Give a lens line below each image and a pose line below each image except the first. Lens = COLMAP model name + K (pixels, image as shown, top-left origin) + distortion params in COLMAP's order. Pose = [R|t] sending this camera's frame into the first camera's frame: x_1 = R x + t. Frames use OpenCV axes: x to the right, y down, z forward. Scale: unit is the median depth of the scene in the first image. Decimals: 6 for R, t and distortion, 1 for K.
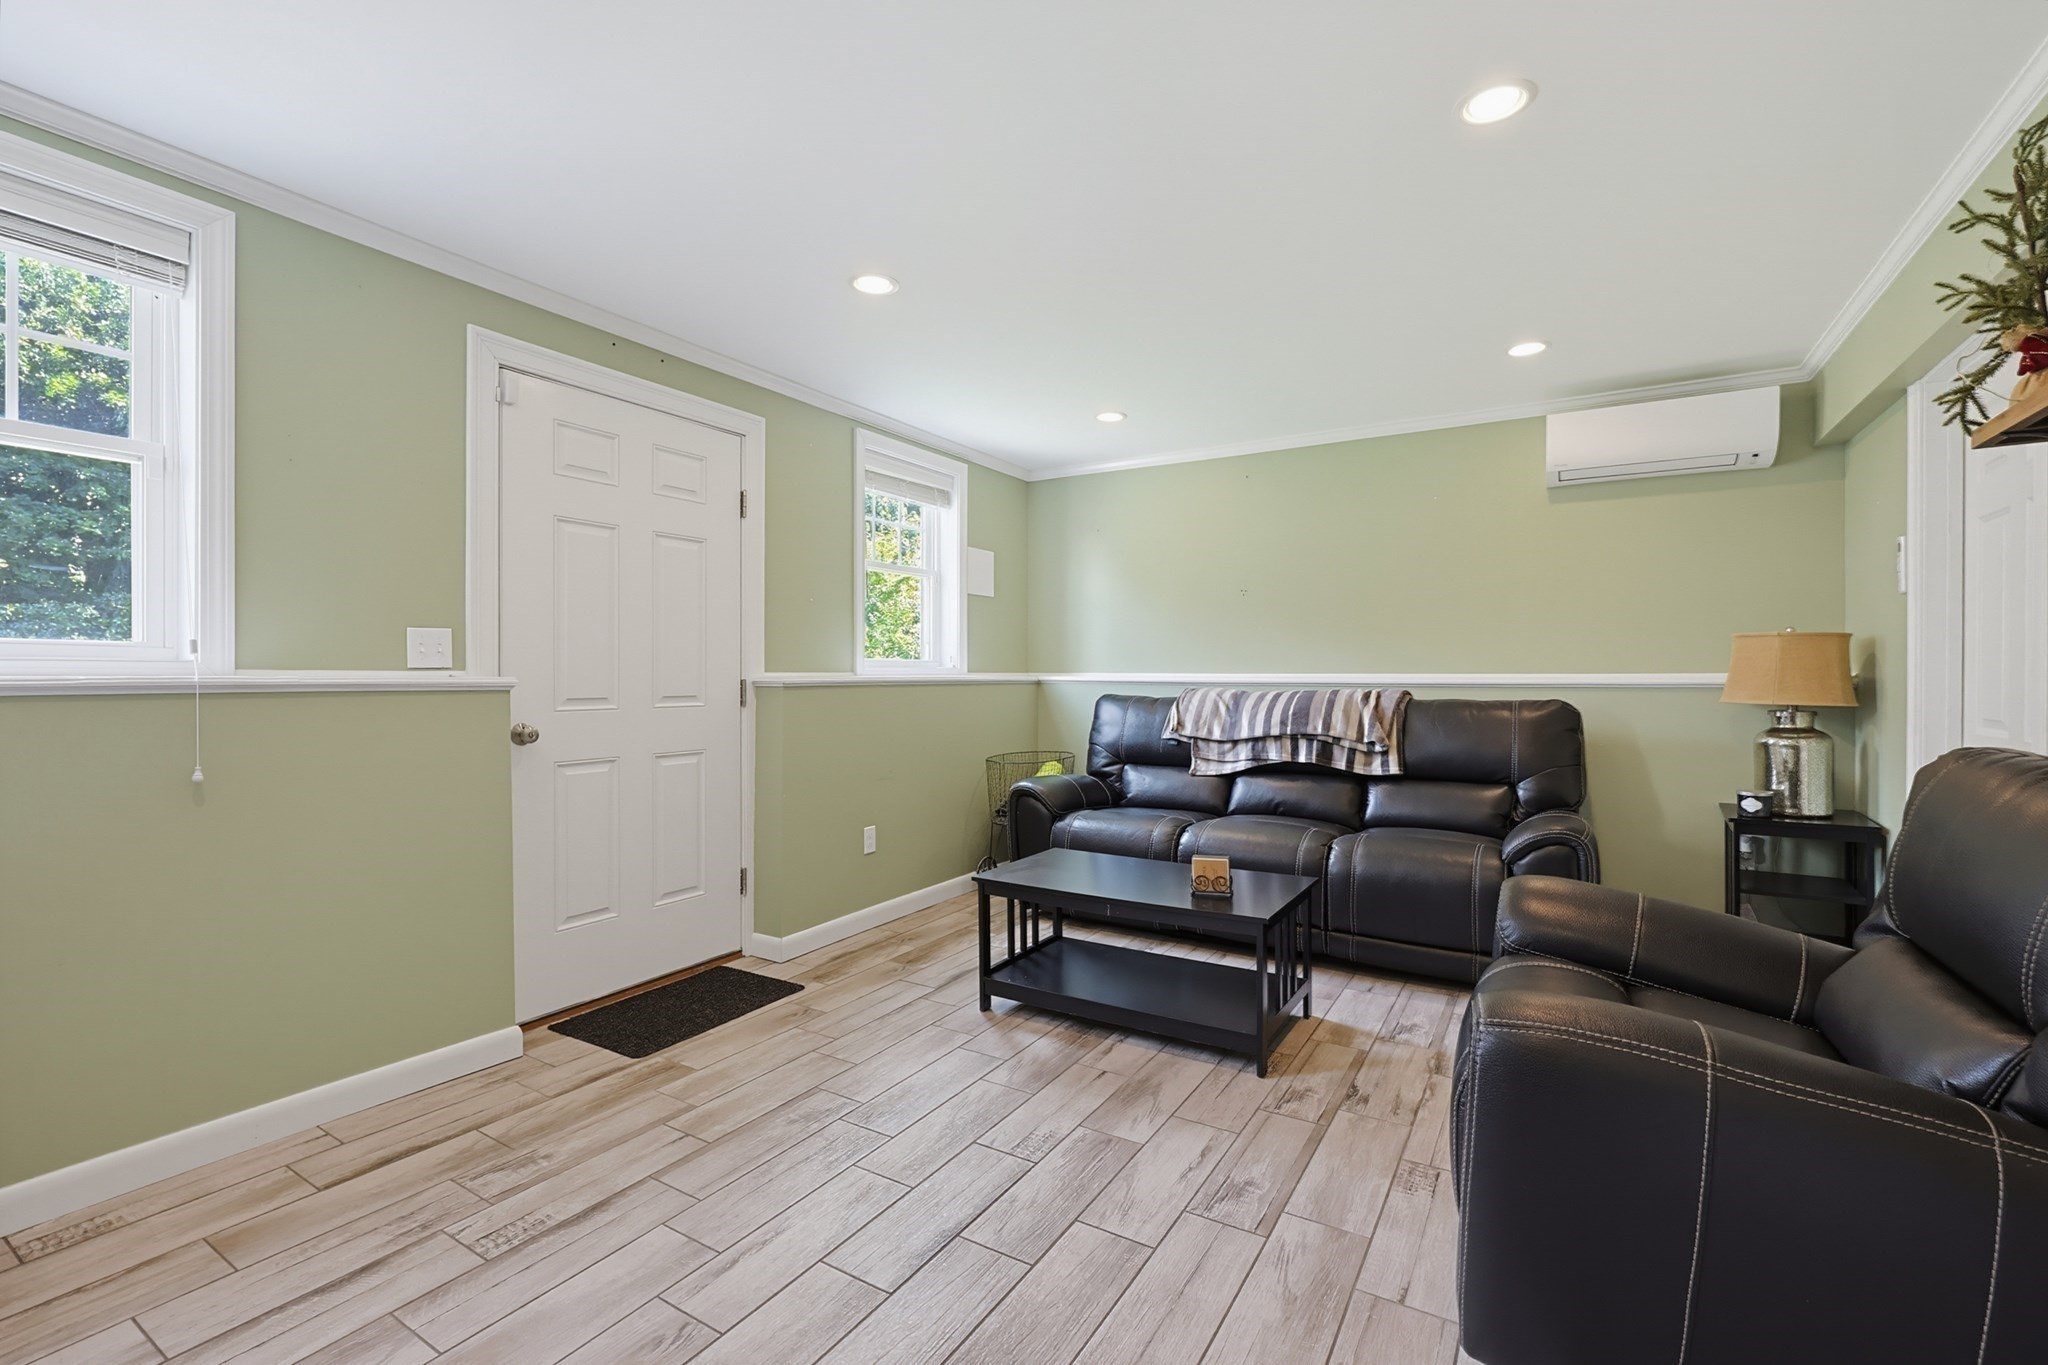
lens RADIAL K [[872.3, 0, 1028.2], [0, 872.3, 677.4], [0, 0, 1]] dist [-0.003482, 0.001519]
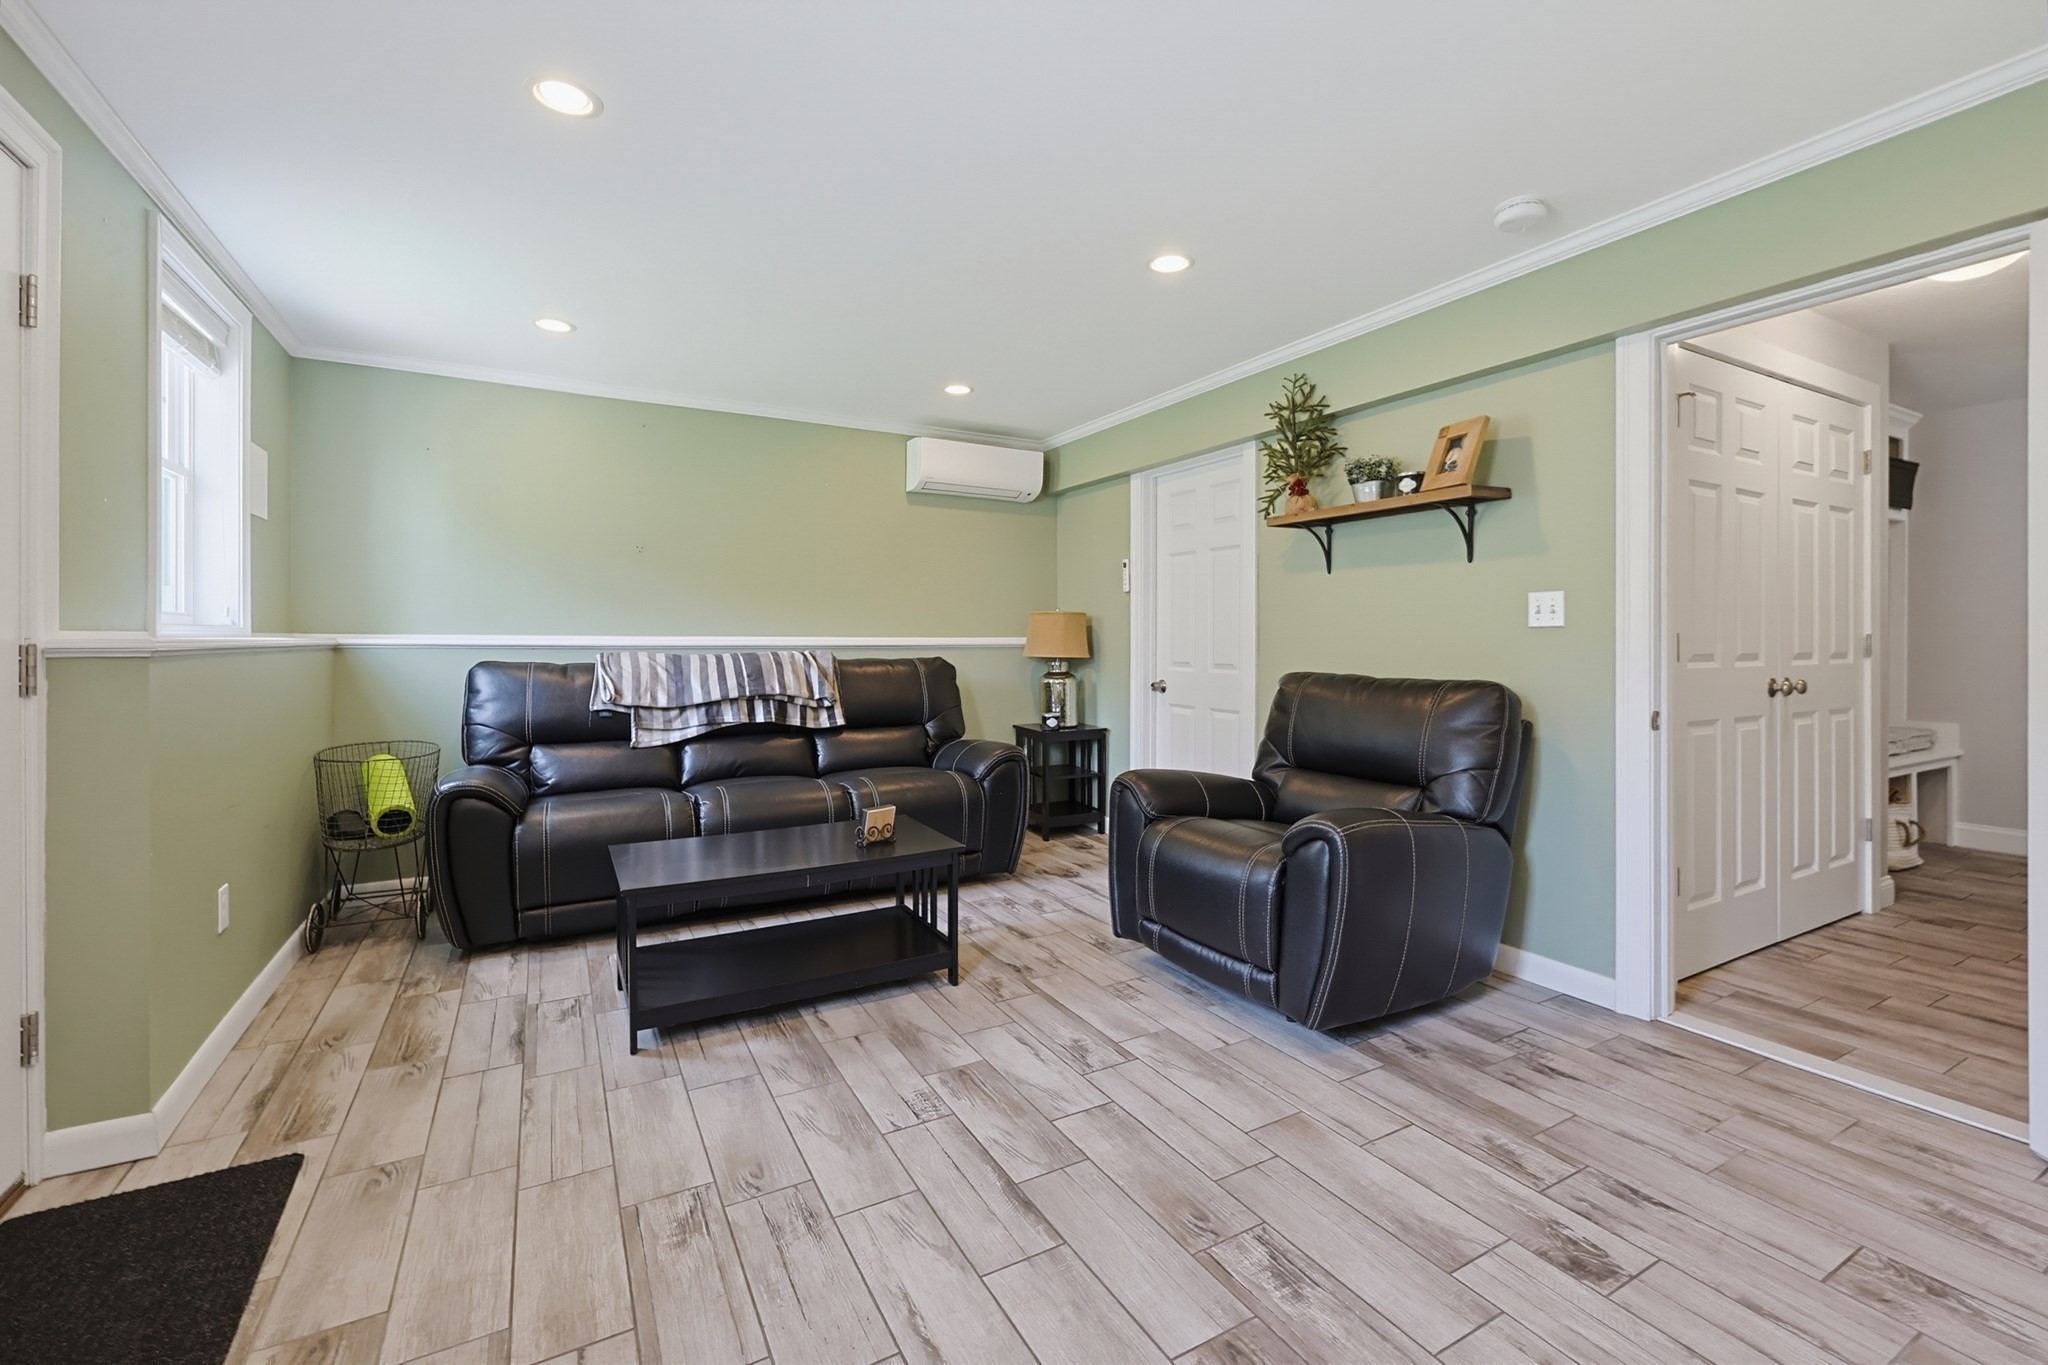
lens RADIAL K [[872.3, 0, 1026.1], [0, 872.3, 643.3], [0, 0, 1]] dist [-0.003482, 0.001519]
pose [[0.493374, -0.003215, 0.869811, -0.449727], [0.000155, 0.999993, 0.003608, -0.000034], [-0.869817, -0.001645, 0.493371, 0.225333]]
